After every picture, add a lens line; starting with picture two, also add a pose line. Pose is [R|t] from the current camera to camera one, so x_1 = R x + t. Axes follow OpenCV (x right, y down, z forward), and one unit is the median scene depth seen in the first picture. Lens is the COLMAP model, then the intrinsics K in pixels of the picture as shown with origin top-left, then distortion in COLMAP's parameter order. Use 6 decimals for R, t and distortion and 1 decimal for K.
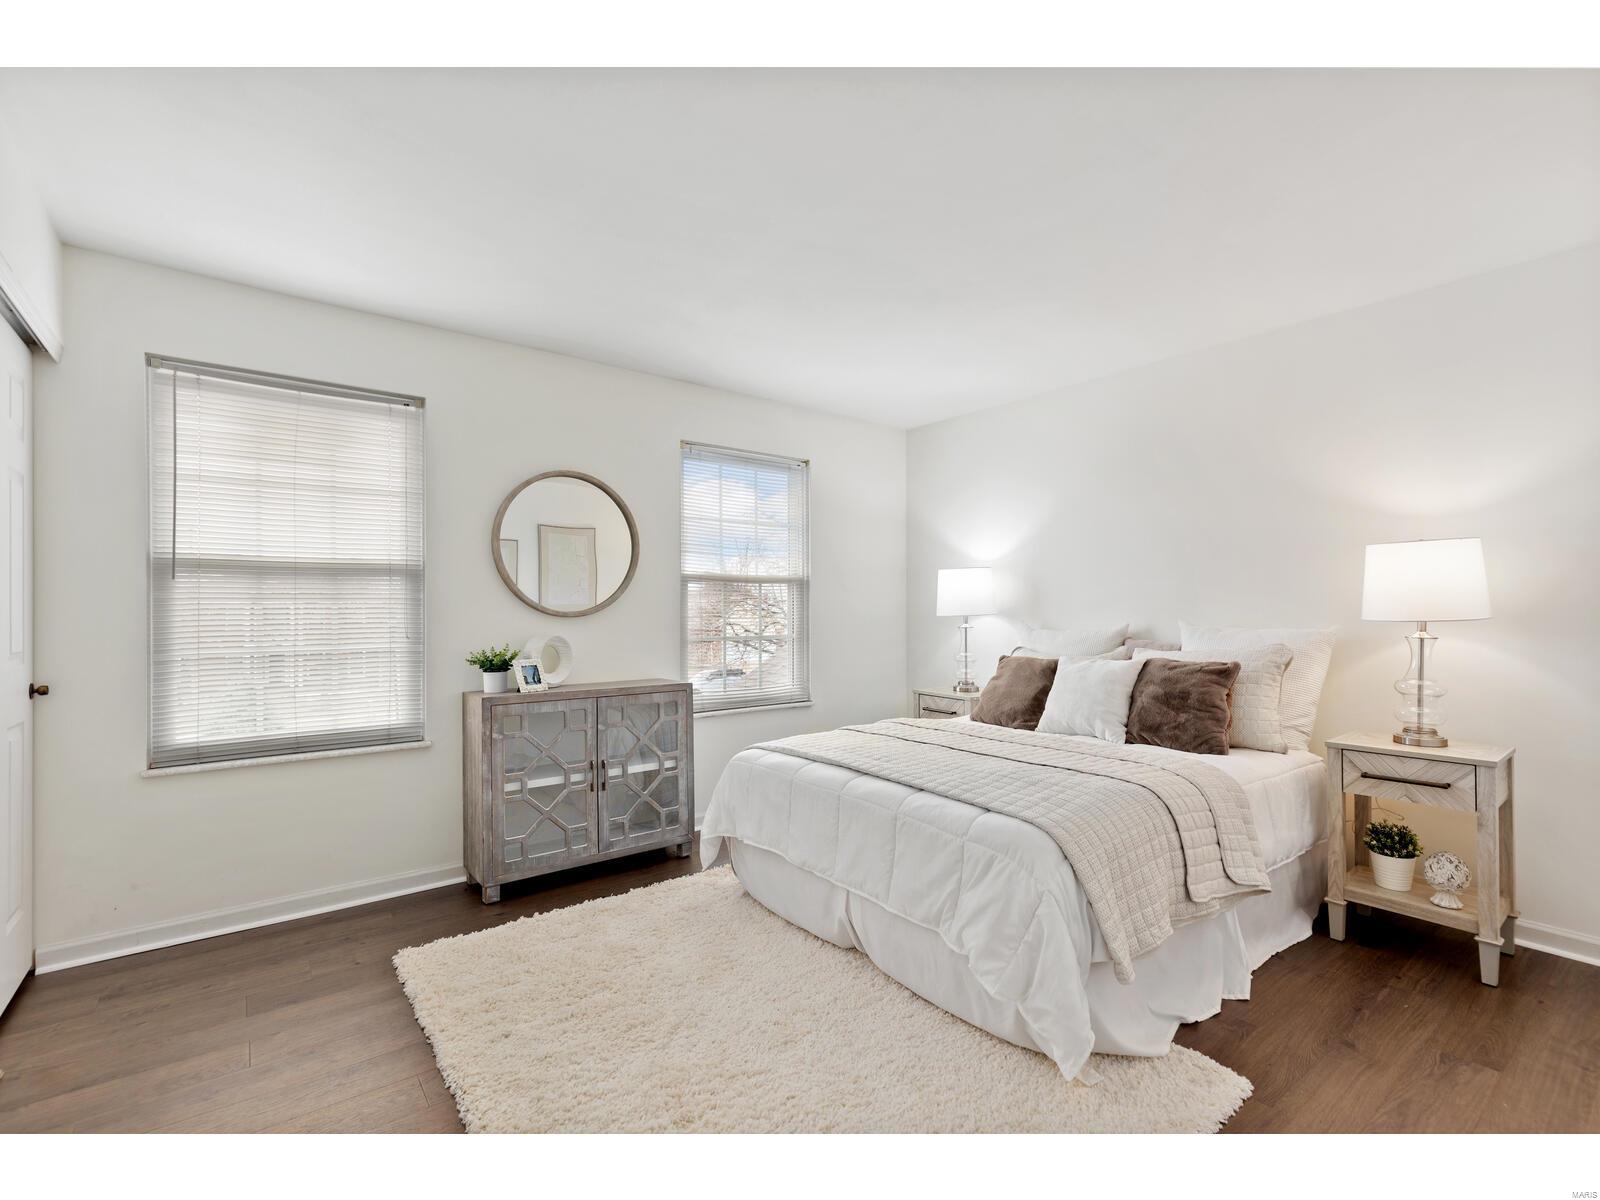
lens RADIAL K [[736.0, 0, 798.5], [0, 736.0, 607.6], [0, 0, 1]] dist [0.014463, -0.001538]
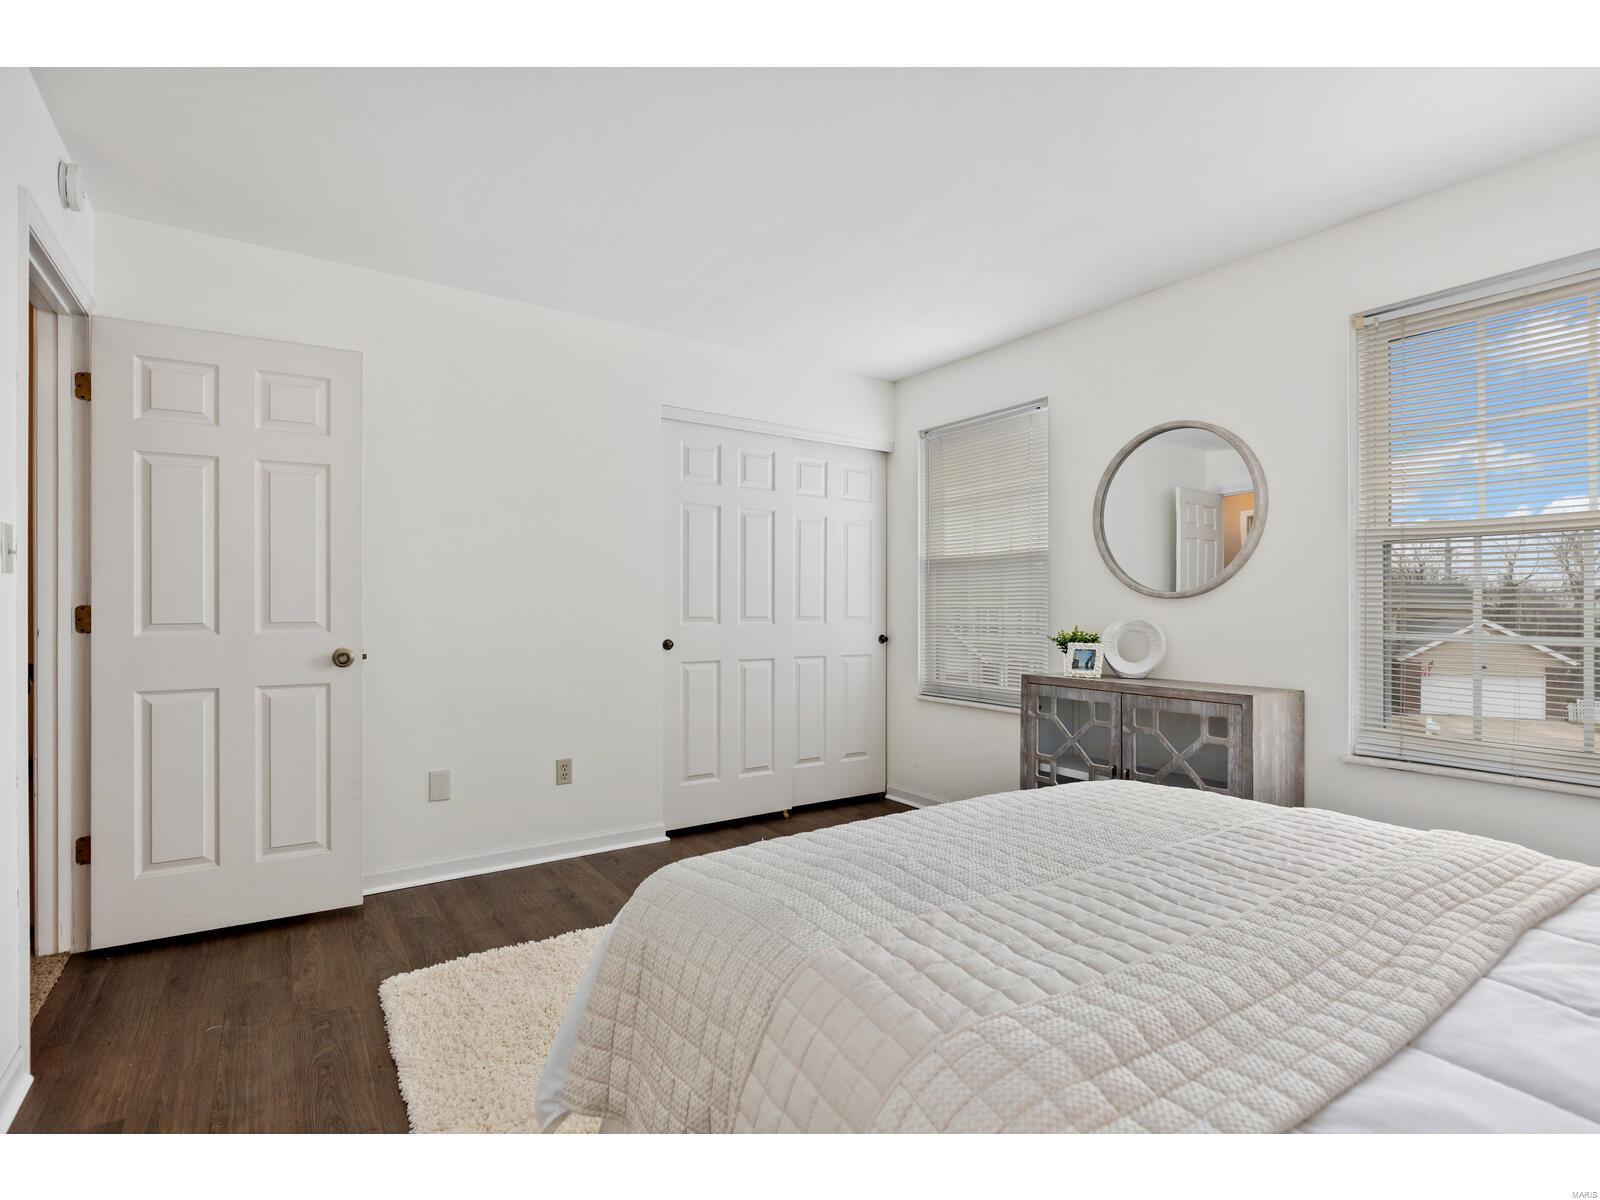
lens RADIAL K [[767.5, 0, 798.5], [0, 767.5, 602.5], [0, 0, 1]] dist [0.005481, -0.001367]
pose [[-0.047814, -0.001578, -0.998855, 0.652182], [-0.002642, 0.999995, -0.001454, 0.019807], [0.998853, 0.002570, -0.047818, 0.687203]]
